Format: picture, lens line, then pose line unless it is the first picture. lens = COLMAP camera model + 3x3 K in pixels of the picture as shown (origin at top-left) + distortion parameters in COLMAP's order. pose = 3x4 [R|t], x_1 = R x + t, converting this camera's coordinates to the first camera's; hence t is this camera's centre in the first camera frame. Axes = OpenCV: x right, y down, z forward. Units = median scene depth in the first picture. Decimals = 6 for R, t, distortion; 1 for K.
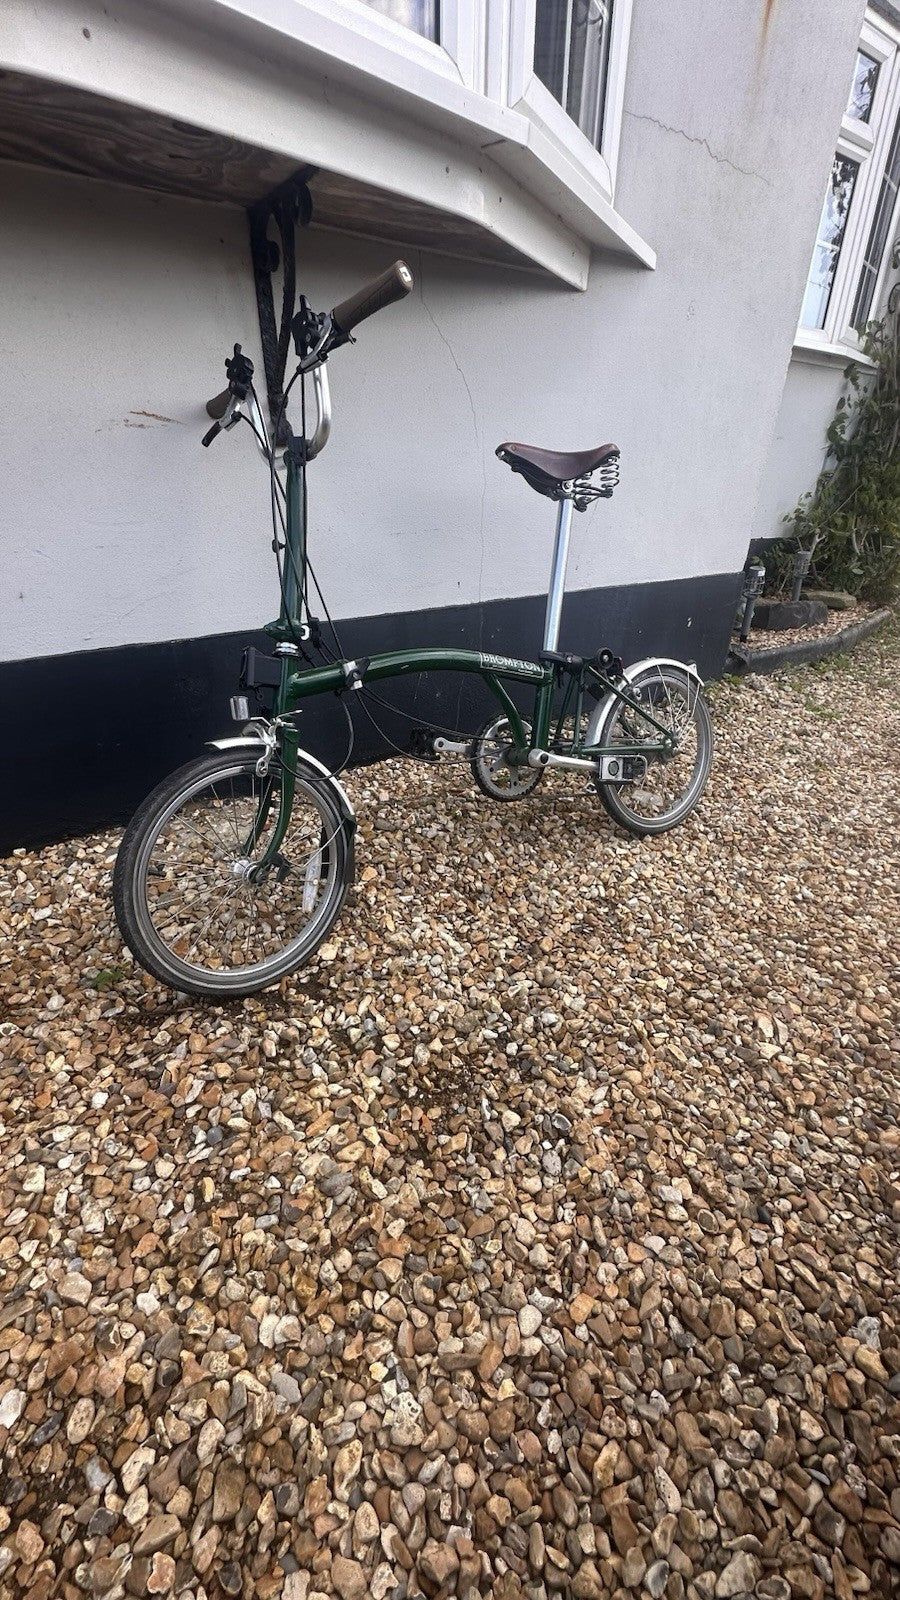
lens RADIAL K [[634.6, 0, 450.0], [0, 634.6, 800.0], [0, 0, 1]] dist [-0.001528, -0.000136]
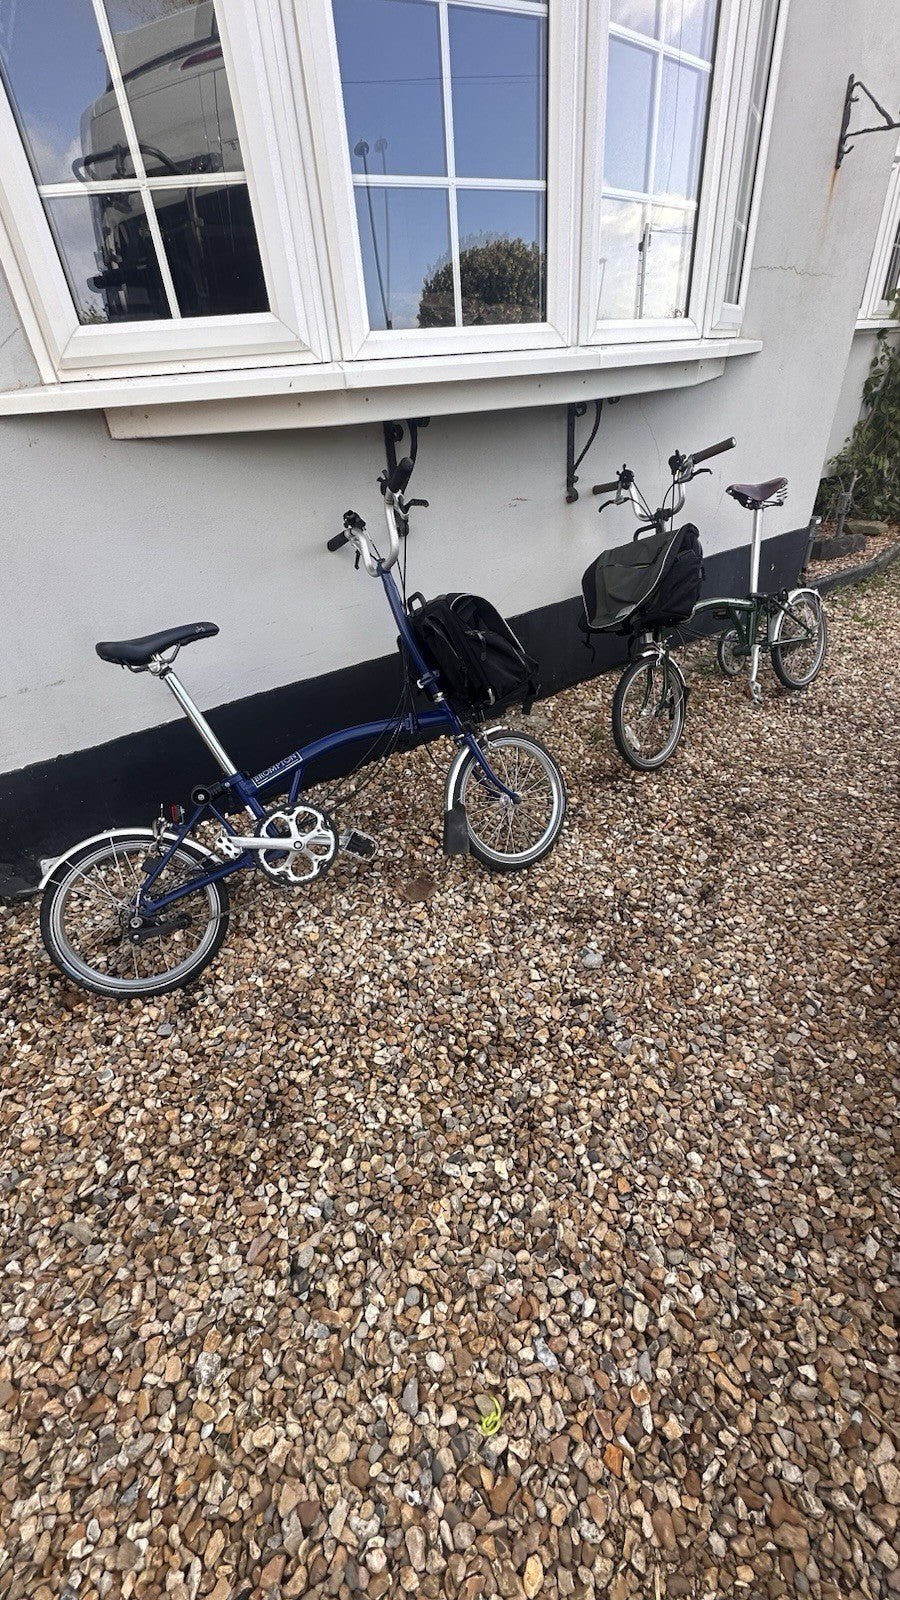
lens RADIAL K [[634.6, 0, 450.0], [0, 634.6, 800.0], [0, 0, 1]] dist [-0.001528, -0.000136]
pose [[0.996735, -0.072935, -0.034628, -0.759390], [0.076194, 0.991587, 0.104646, 0.090088], [0.026704, -0.106942, 0.993907, -1.137200]]
